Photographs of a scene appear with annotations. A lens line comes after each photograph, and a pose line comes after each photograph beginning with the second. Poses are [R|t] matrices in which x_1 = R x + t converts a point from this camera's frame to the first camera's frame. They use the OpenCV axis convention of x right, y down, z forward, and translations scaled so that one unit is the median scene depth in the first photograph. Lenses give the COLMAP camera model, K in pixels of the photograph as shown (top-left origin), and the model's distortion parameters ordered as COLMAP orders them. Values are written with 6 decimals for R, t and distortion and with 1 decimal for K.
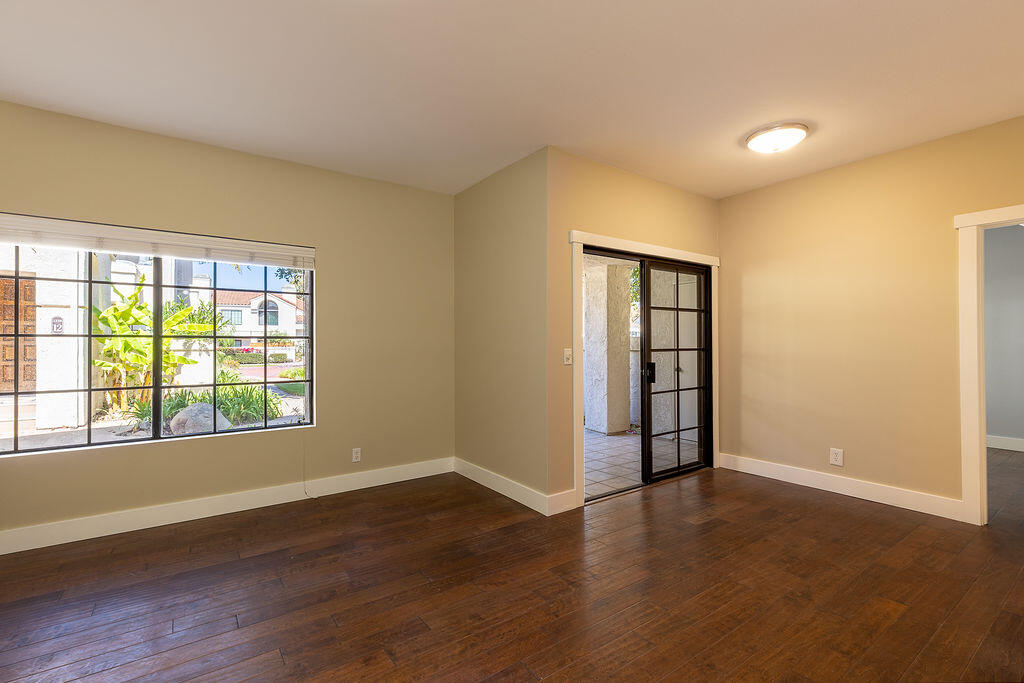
lens RADIAL K [[462.6, 0, 507.3], [0, 462.6, 339.8], [0, 0, 1]] dist [0.004934, 0.000437]
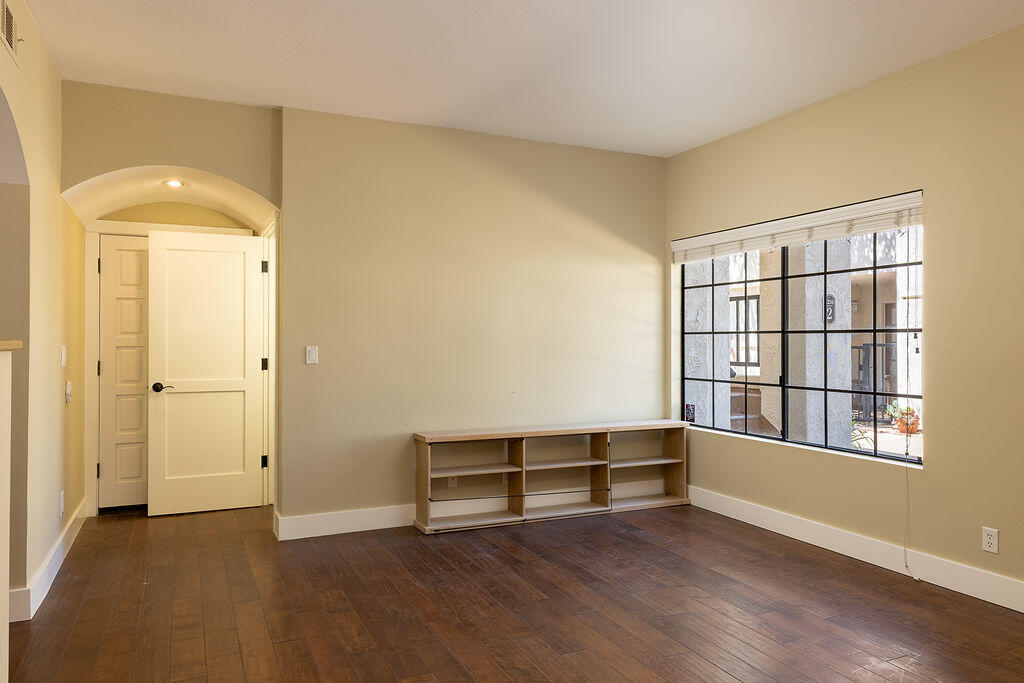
lens RADIAL K [[700.2, 0, 506.9], [0, 700.2, 337.5], [0, 0, 1]] dist [0.009909, 0.002716]
pose [[-0.183346, -0.003566, -0.983042, 0.655428], [0.009616, 0.999939, -0.005421, 0.004487], [0.983001, -0.010447, -0.183300, 0.624104]]
